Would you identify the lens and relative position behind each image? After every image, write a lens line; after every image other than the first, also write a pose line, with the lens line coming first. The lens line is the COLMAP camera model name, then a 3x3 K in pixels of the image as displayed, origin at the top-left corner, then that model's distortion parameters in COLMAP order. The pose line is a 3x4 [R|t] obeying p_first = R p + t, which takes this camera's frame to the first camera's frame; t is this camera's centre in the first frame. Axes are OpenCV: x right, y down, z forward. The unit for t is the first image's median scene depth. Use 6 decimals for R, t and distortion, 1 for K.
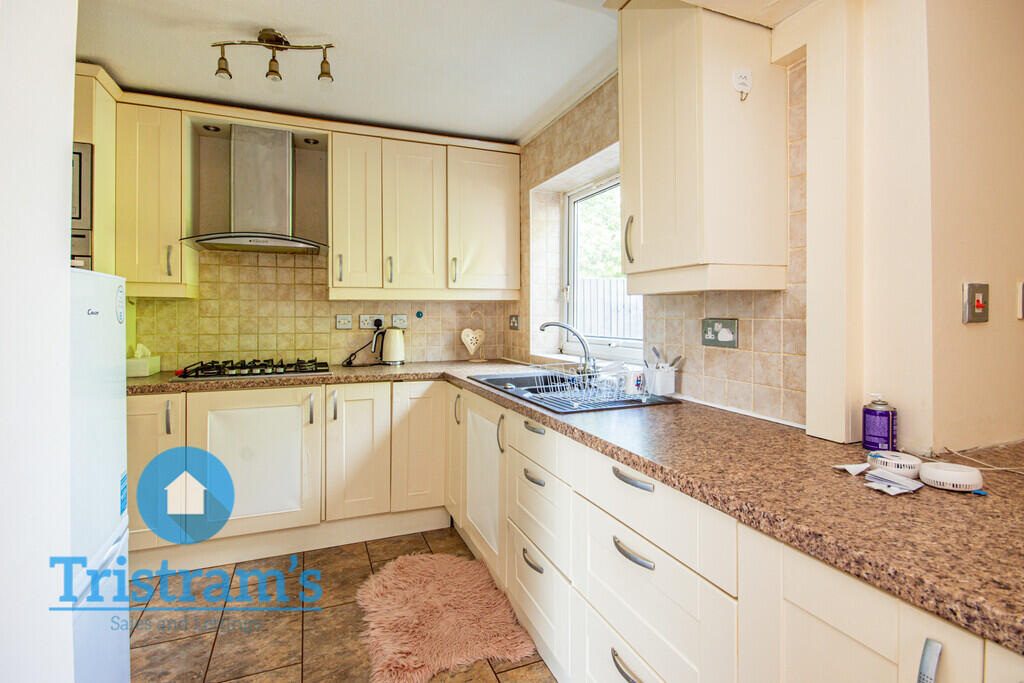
lens RADIAL K [[483.5, 0, 507.2], [0, 483.5, 315.0], [0, 0, 1]] dist [-0.000096, 0.000060]
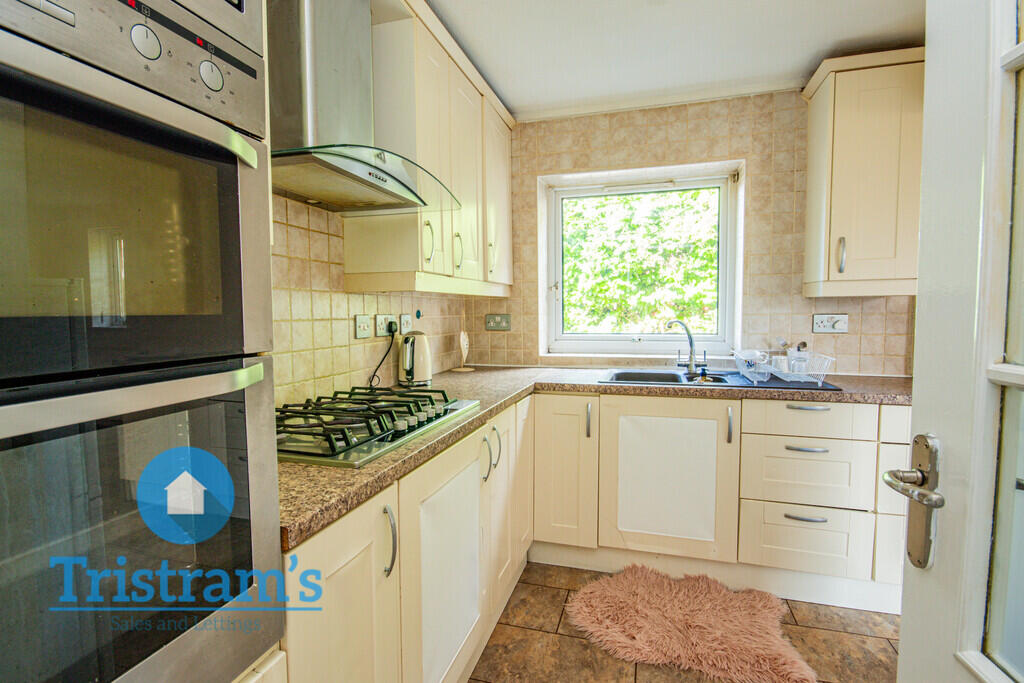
lens RADIAL K [[483.5, 0, 513.3], [0, 483.5, 340.1], [0, 0, 1]] dist [-0.000096, 0.000060]
pose [[0.619648, -0.051179, 0.783209, -0.747453], [0.006459, 0.998171, 0.060116, -0.004870], [-0.784853, -0.032192, 0.618845, 0.482192]]
